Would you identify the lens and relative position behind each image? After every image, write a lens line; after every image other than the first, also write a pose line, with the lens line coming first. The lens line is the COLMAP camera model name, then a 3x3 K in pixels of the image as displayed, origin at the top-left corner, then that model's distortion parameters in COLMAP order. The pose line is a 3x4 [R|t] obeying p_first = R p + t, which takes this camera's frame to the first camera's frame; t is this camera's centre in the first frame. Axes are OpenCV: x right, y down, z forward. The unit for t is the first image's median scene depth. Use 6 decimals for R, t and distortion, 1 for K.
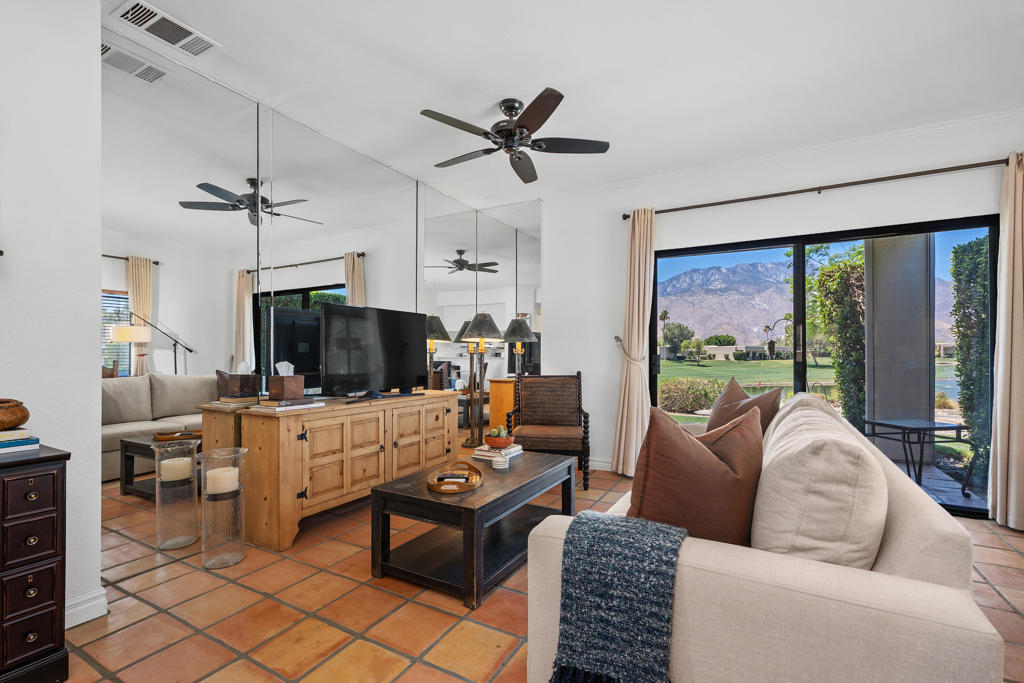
lens RADIAL K [[459.0, 0, 509.4], [0, 459.0, 350.7], [0, 0, 1]] dist [0.001833, 0.000172]
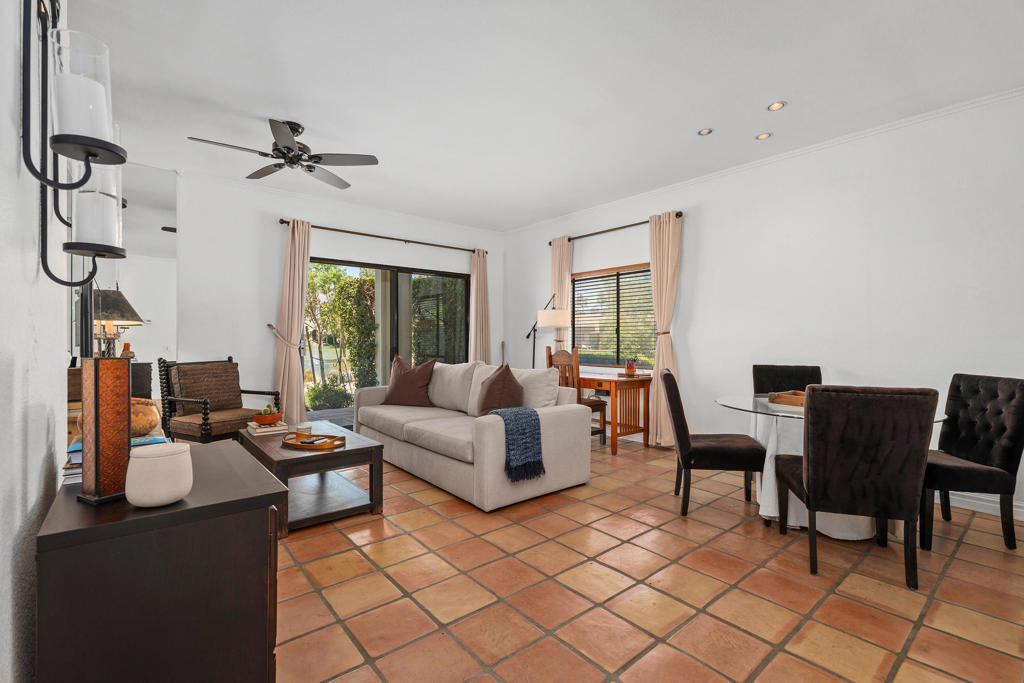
lens RADIAL K [[459.0, 0, 509.4], [0, 459.0, 350.7], [0, 0, 1]] dist [0.001833, 0.000172]
pose [[0.356544, -0.022361, 0.934011, -0.868364], [-0.006921, 0.999623, 0.026574, -0.000826], [-0.934253, -0.015940, 0.356255, 0.062901]]
